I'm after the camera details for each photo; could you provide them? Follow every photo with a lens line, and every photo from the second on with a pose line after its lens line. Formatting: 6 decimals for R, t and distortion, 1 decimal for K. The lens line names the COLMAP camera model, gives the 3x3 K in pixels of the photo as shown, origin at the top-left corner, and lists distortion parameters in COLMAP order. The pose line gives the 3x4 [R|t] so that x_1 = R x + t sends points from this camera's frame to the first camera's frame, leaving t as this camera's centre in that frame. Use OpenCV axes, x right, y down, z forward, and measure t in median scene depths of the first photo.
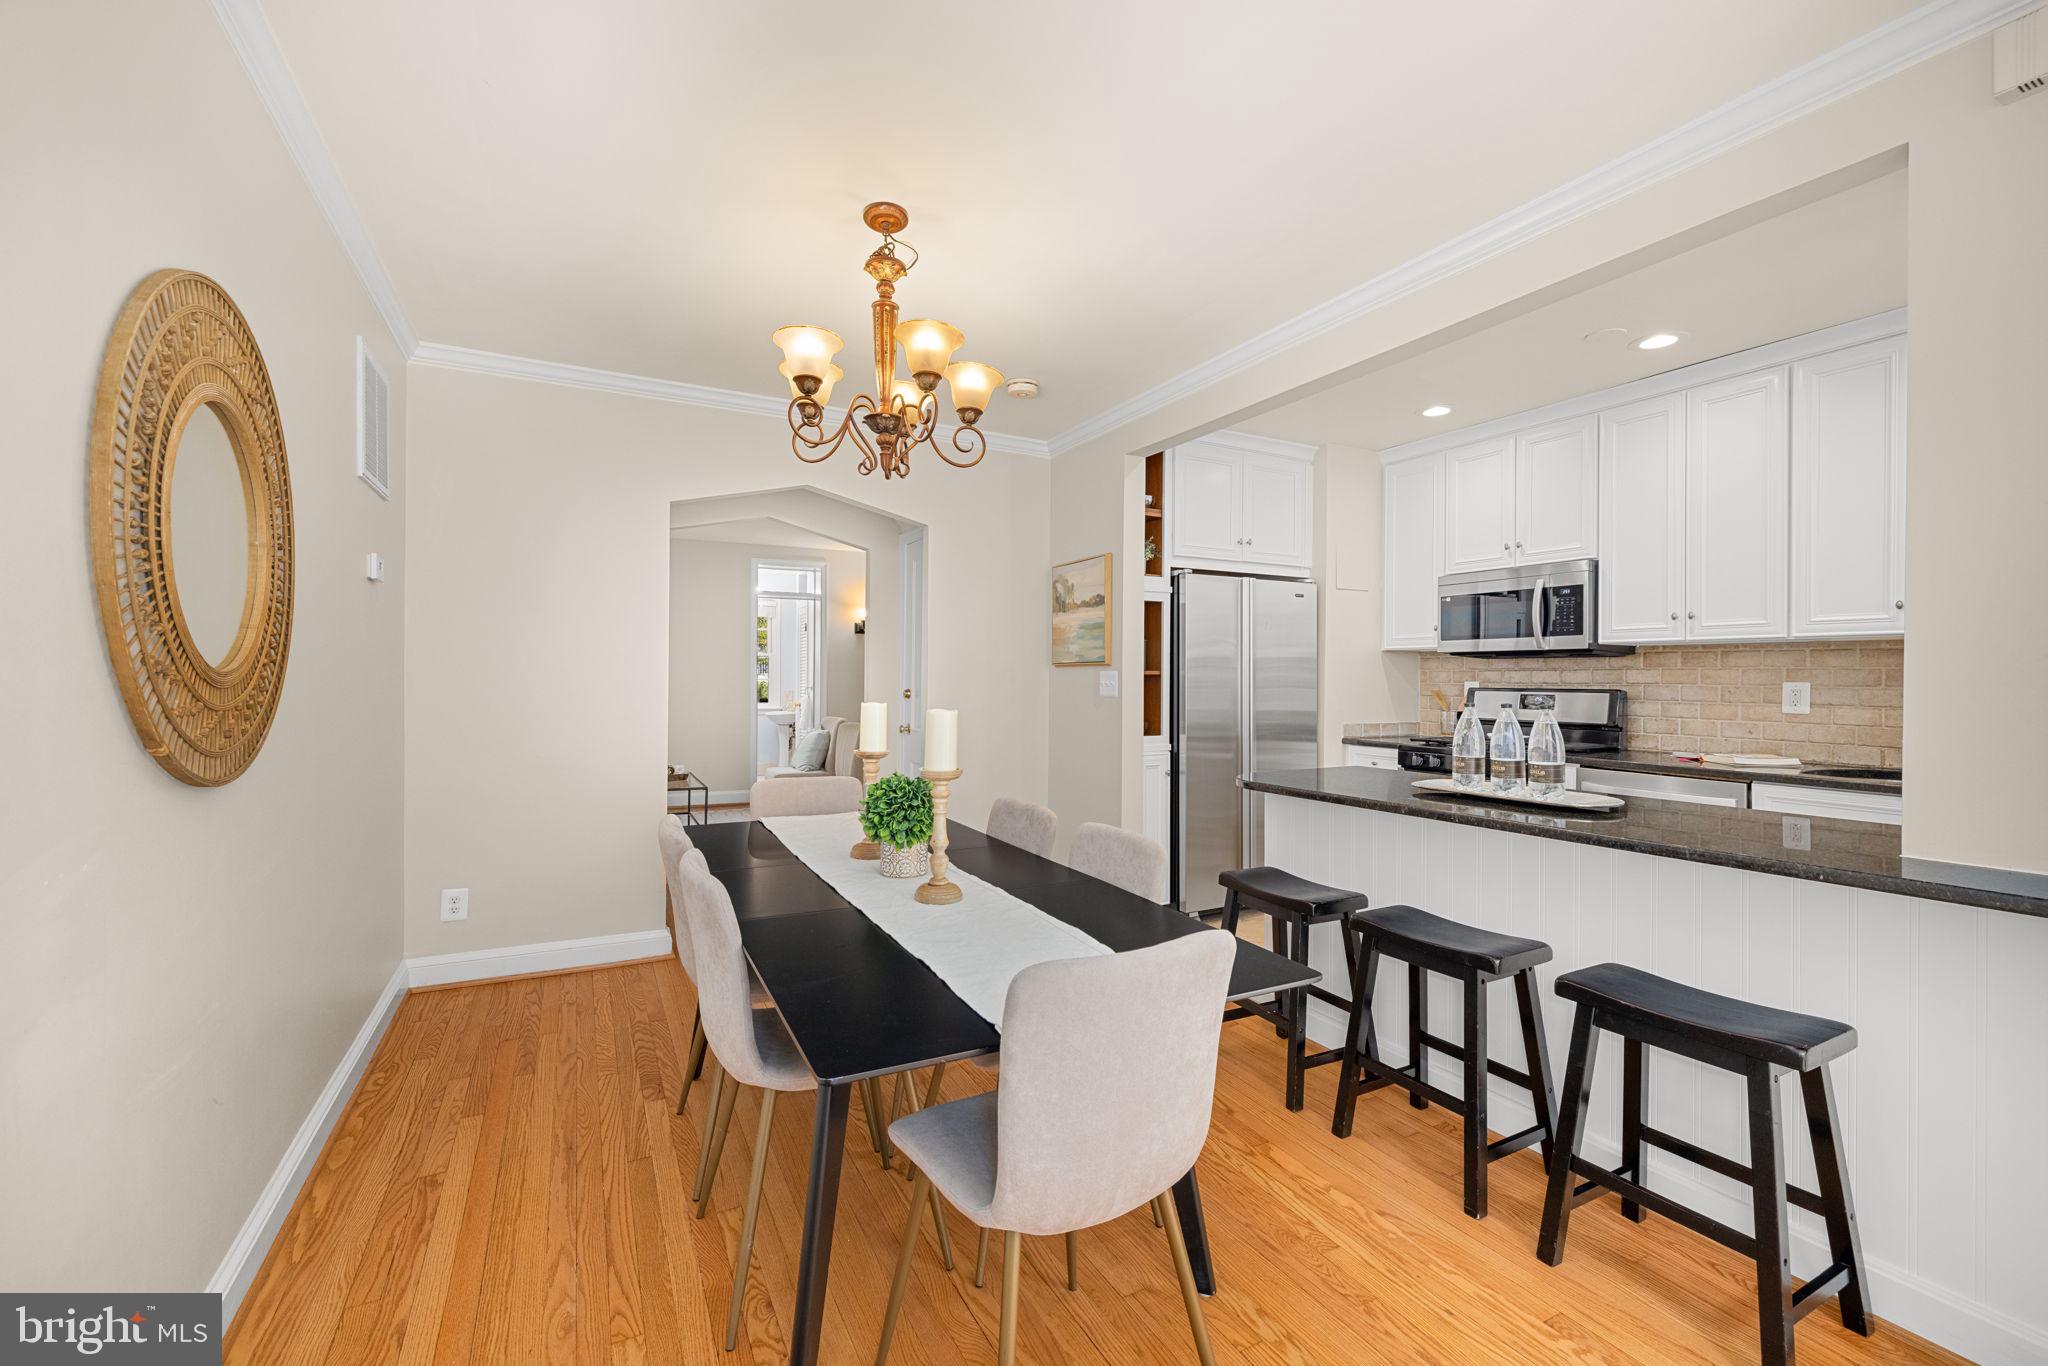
lens RADIAL K [[863.7, 0, 1026.3], [0, 863.7, 679.6], [0, 0, 1]] dist [-0.001872, 0.000686]
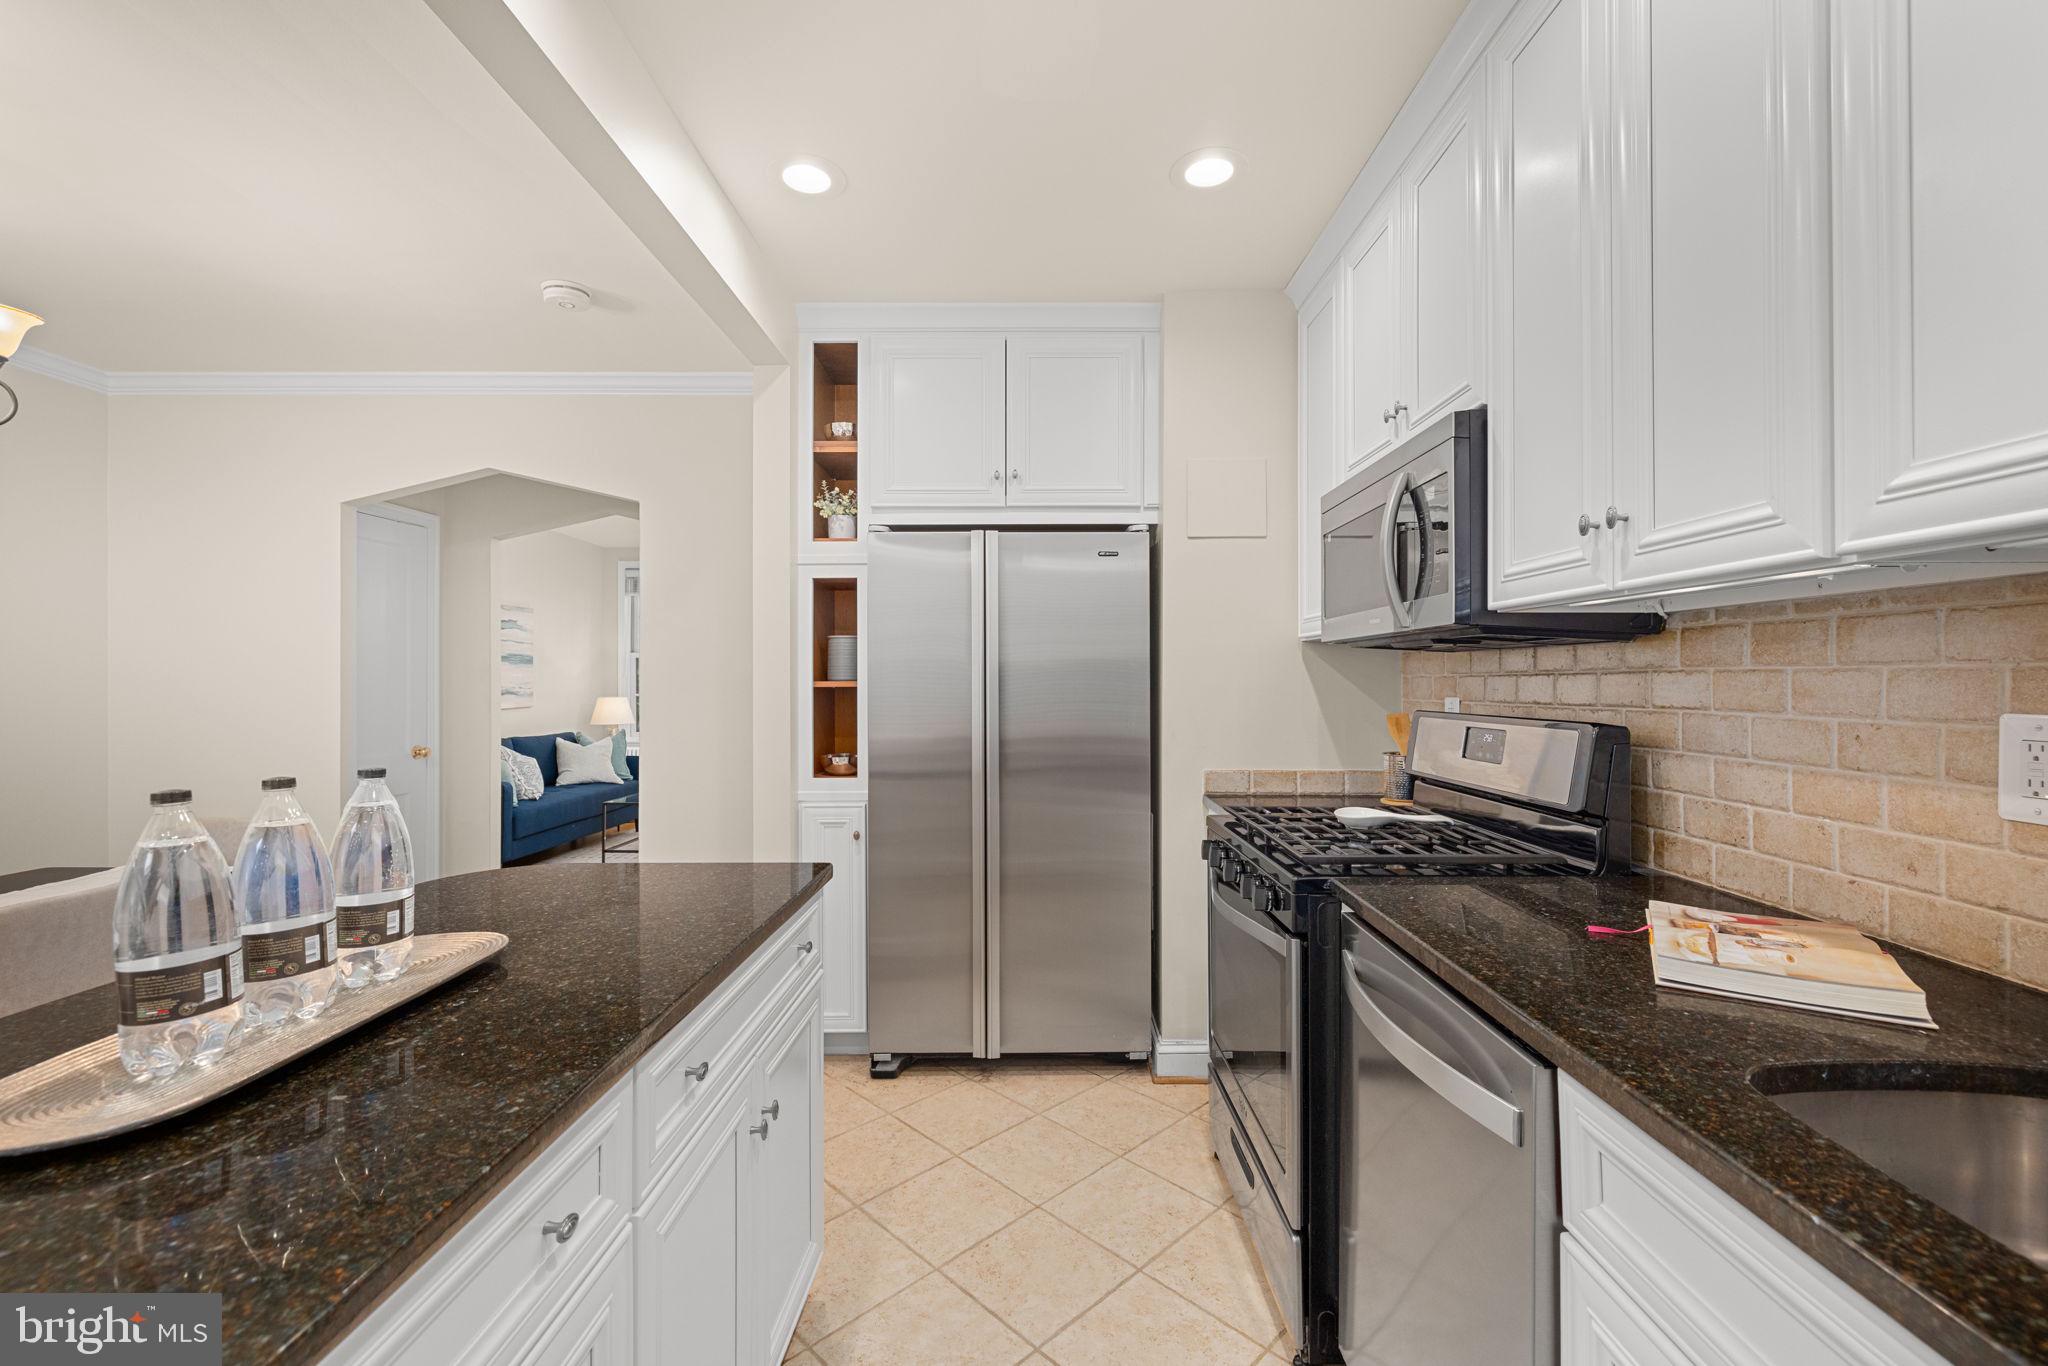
lens RADIAL K [[863.7, 0, 1036.3], [0, 863.7, 681.2], [0, 0, 1]] dist [-0.001872, 0.000686]
pose [[0.880672, -0.005679, -0.473692, 0.605380], [0.003696, 0.999980, -0.005118, -0.006504], [0.473712, 0.002756, 0.880676, 0.485902]]
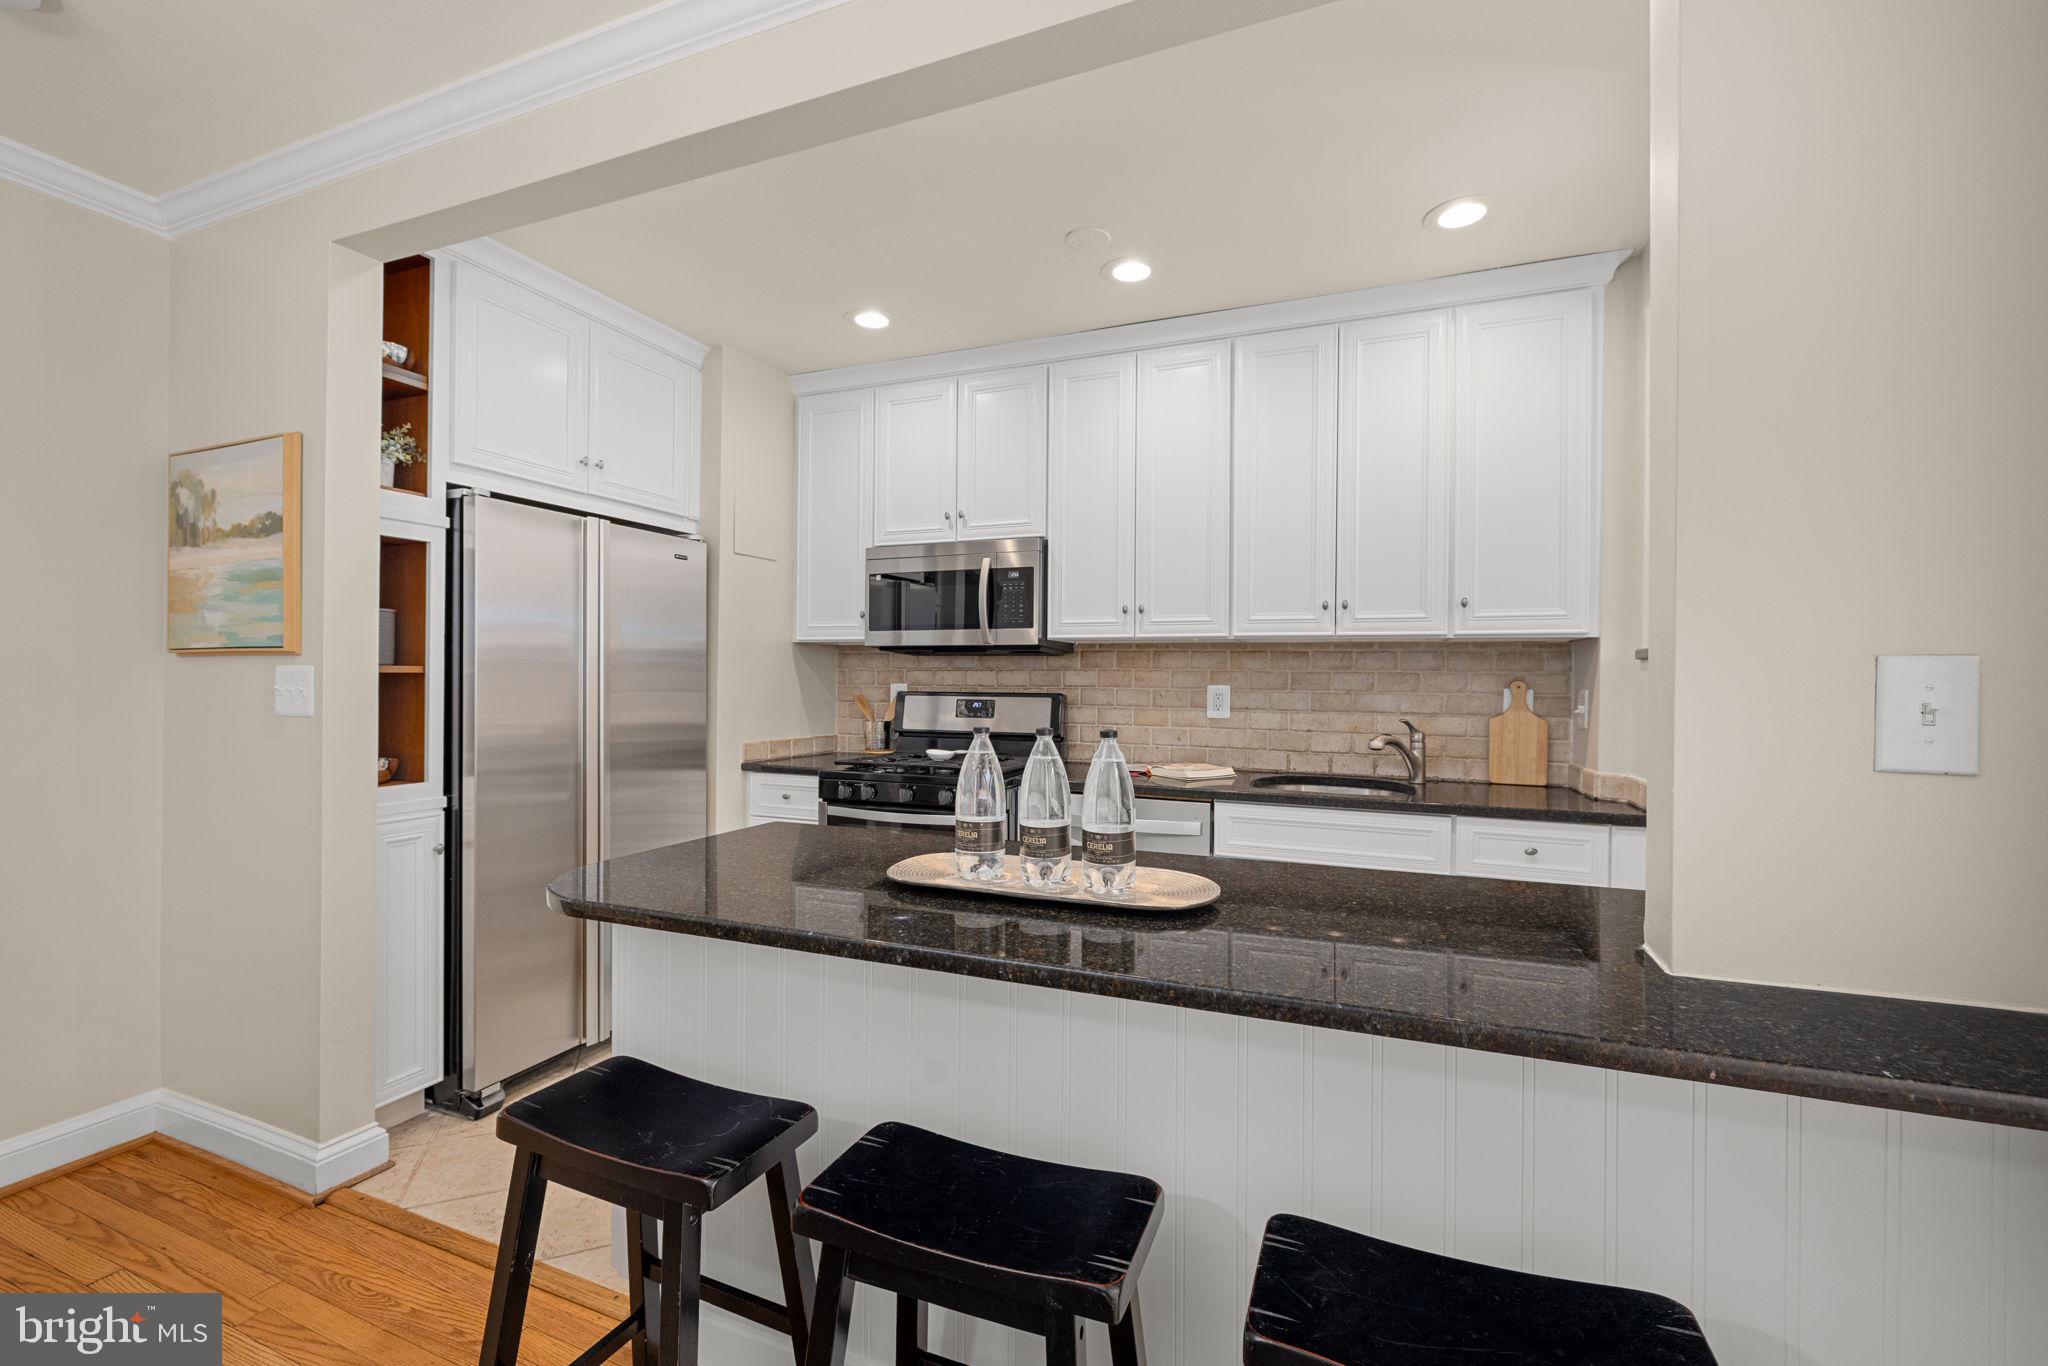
lens RADIAL K [[863.7, 0, 1030.6], [0, 863.7, 678.8], [0, 0, 1]] dist [-0.001872, 0.000686]
pose [[0.770234, 0.001409, 0.637760, 0.104399], [-0.002343, 0.999997, 0.000620, -0.003437], [-0.637758, -0.001972, 0.770235, 0.330021]]
